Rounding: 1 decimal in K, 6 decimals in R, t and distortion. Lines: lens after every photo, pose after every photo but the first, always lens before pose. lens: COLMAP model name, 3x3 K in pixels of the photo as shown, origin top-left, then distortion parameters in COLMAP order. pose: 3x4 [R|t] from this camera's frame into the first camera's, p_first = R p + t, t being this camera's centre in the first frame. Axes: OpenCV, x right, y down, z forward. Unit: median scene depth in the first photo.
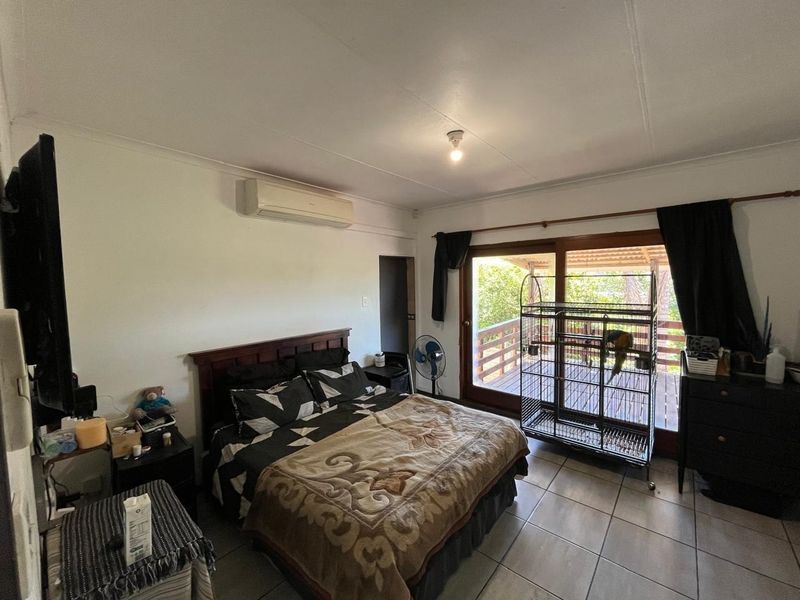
lens RADIAL K [[324.6, 0, 396.9], [0, 324.6, 298.8], [0, 0, 1]] dist [-0.001115, -0.000739]
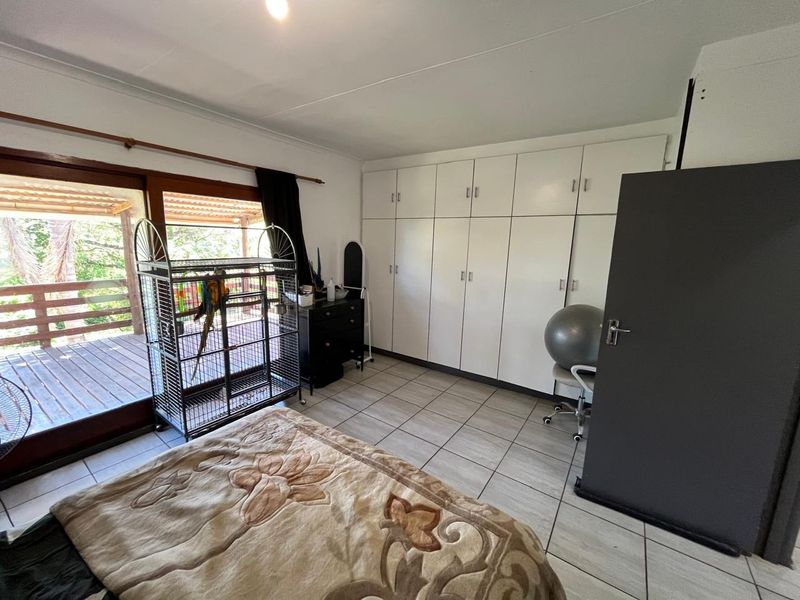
lens RADIAL K [[324.6, 0, 396.9], [0, 324.6, 298.8], [0, 0, 1]] dist [-0.001115, -0.000739]
pose [[-0.099711, -0.164271, 0.981363, -0.343864], [0.032042, 0.985236, 0.168175, -0.012181], [-0.994500, 0.048214, -0.092975, 0.608196]]
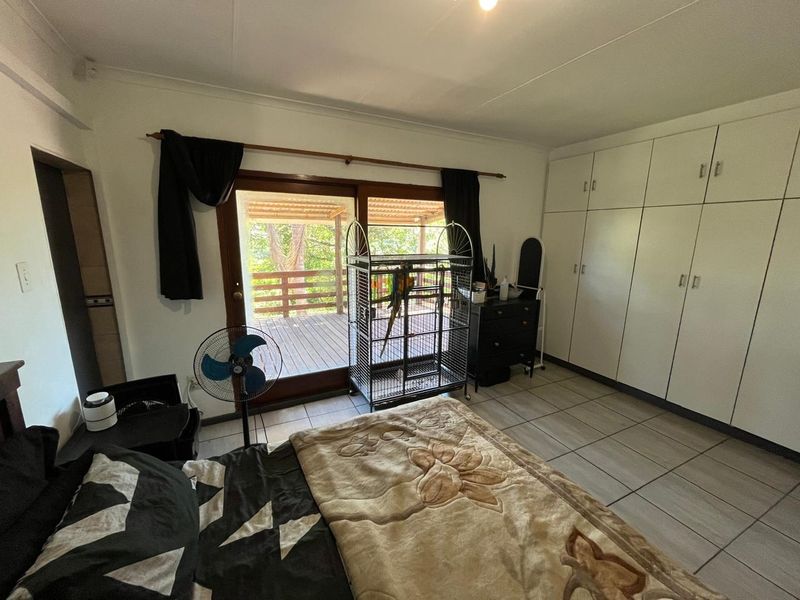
lens RADIAL K [[324.6, 0, 396.9], [0, 324.6, 298.8], [0, 0, 1]] dist [-0.001115, -0.000739]
pose [[0.387721, -0.161713, 0.907481, -0.337861], [0.036726, 0.986419, 0.160089, -0.012379], [-0.921045, -0.028742, 0.388395, 0.639391]]
